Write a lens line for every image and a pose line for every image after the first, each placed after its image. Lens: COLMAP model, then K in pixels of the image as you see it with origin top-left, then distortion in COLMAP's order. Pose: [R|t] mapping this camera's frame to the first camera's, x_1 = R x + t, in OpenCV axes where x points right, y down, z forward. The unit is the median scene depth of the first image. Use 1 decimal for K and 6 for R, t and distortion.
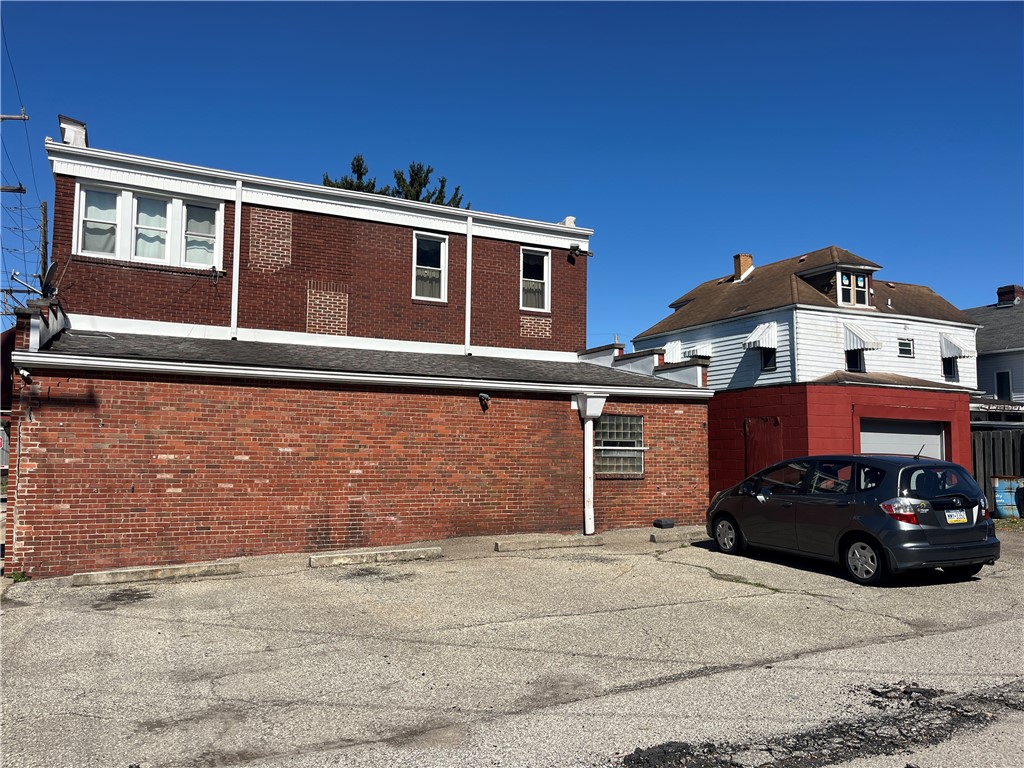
lens RADIAL K [[781.0, 0, 520.6], [0, 781.0, 387.1], [0, 0, 1]] dist [0.060185, -0.077682]
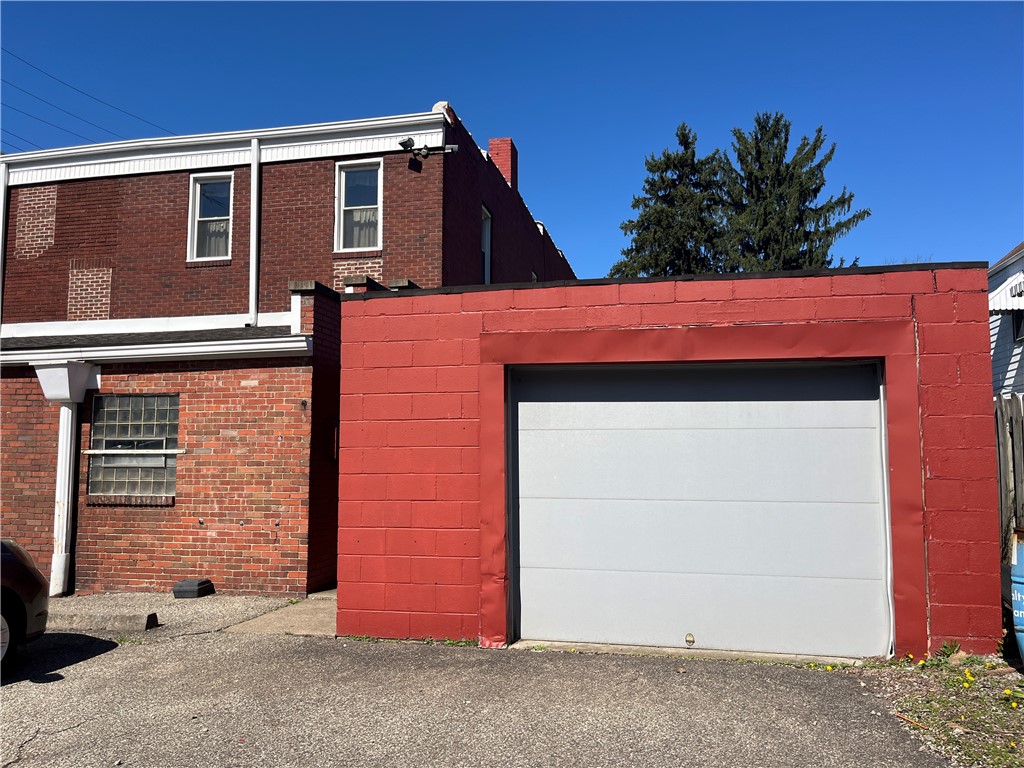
lens RADIAL K [[781.0, 0, 504.8], [0, 781.0, 386.9], [0, 0, 1]] dist [0.060185, -0.077682]
pose [[0.769110, -0.066471, -0.635650, 0.720334], [0.060205, 0.997689, -0.031484, 0.065472], [0.636274, -0.014055, 0.771335, 0.731394]]
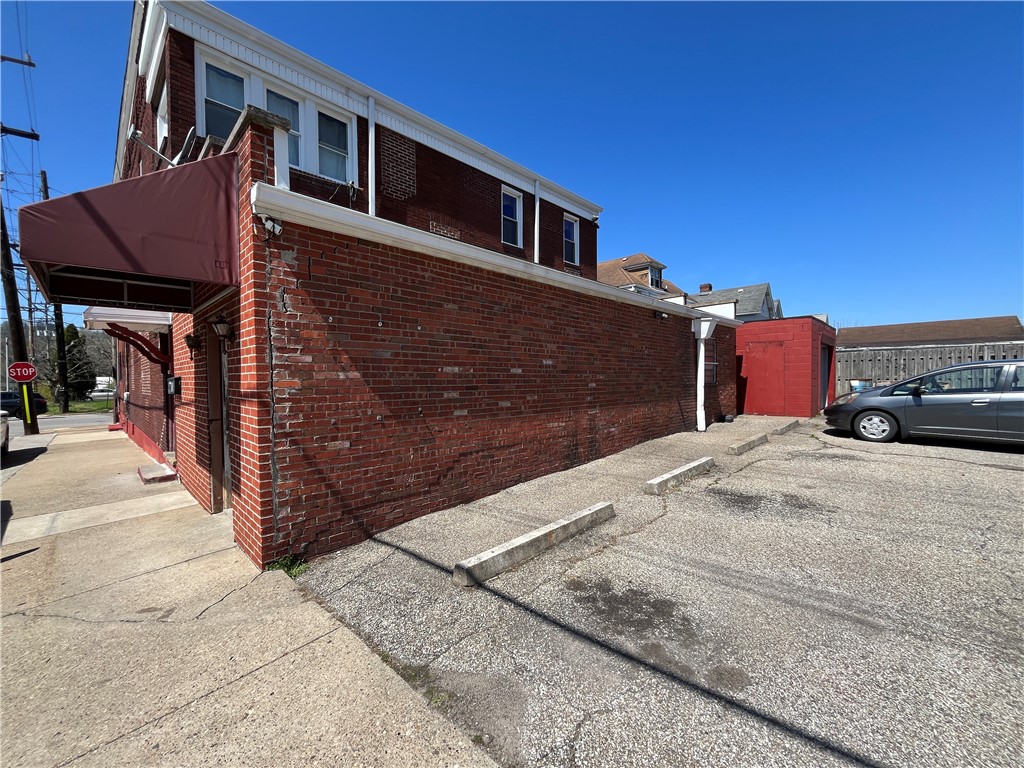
lens RADIAL K [[415.5, 0, 511.2], [0, 415.5, 382.0], [0, 0, 1]] dist [-0.002985, -0.000584]
pose [[0.947608, -0.023289, 0.318585, -0.404987], [-0.006805, 0.995641, 0.093022, 0.048383], [-0.319362, -0.090316, 0.943319, 0.464081]]
